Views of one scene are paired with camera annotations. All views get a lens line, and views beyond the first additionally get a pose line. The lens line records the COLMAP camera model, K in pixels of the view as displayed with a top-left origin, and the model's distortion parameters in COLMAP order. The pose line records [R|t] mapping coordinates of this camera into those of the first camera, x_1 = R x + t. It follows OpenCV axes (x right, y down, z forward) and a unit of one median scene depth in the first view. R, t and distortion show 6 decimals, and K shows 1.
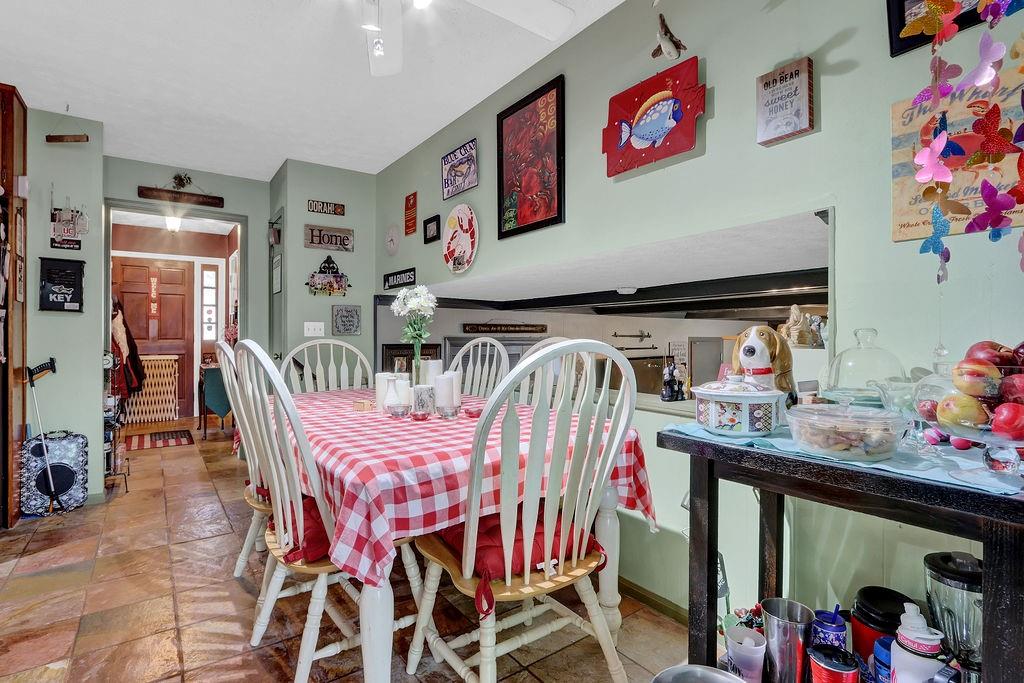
lens RADIAL K [[525.5, 0, 508.7], [0, 525.5, 329.3], [0, 0, 1]] dist [-0.002851, 0.000281]
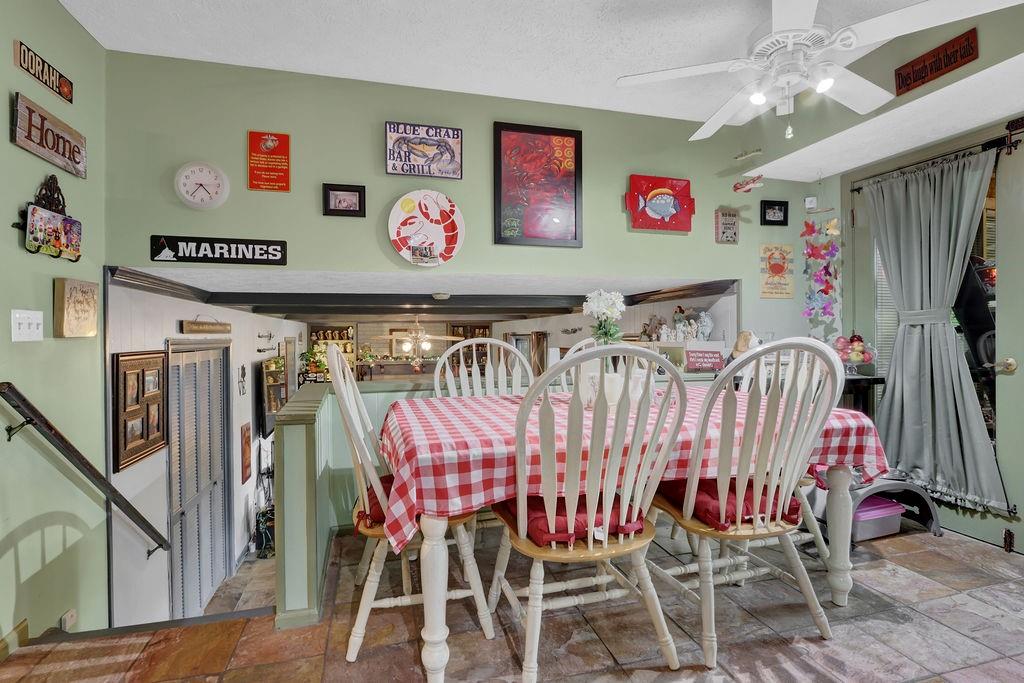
lens RADIAL K [[480.3, 0, 499.7], [0, 480.3, 336.9], [0, 0, 1]] dist [-0.003903, 0.000503]
pose [[0.339222, -0.007262, 0.940678, -0.811730], [-0.006453, 0.999929, 0.010046, 0.004042], [-0.940684, -0.009478, 0.339151, 0.597388]]
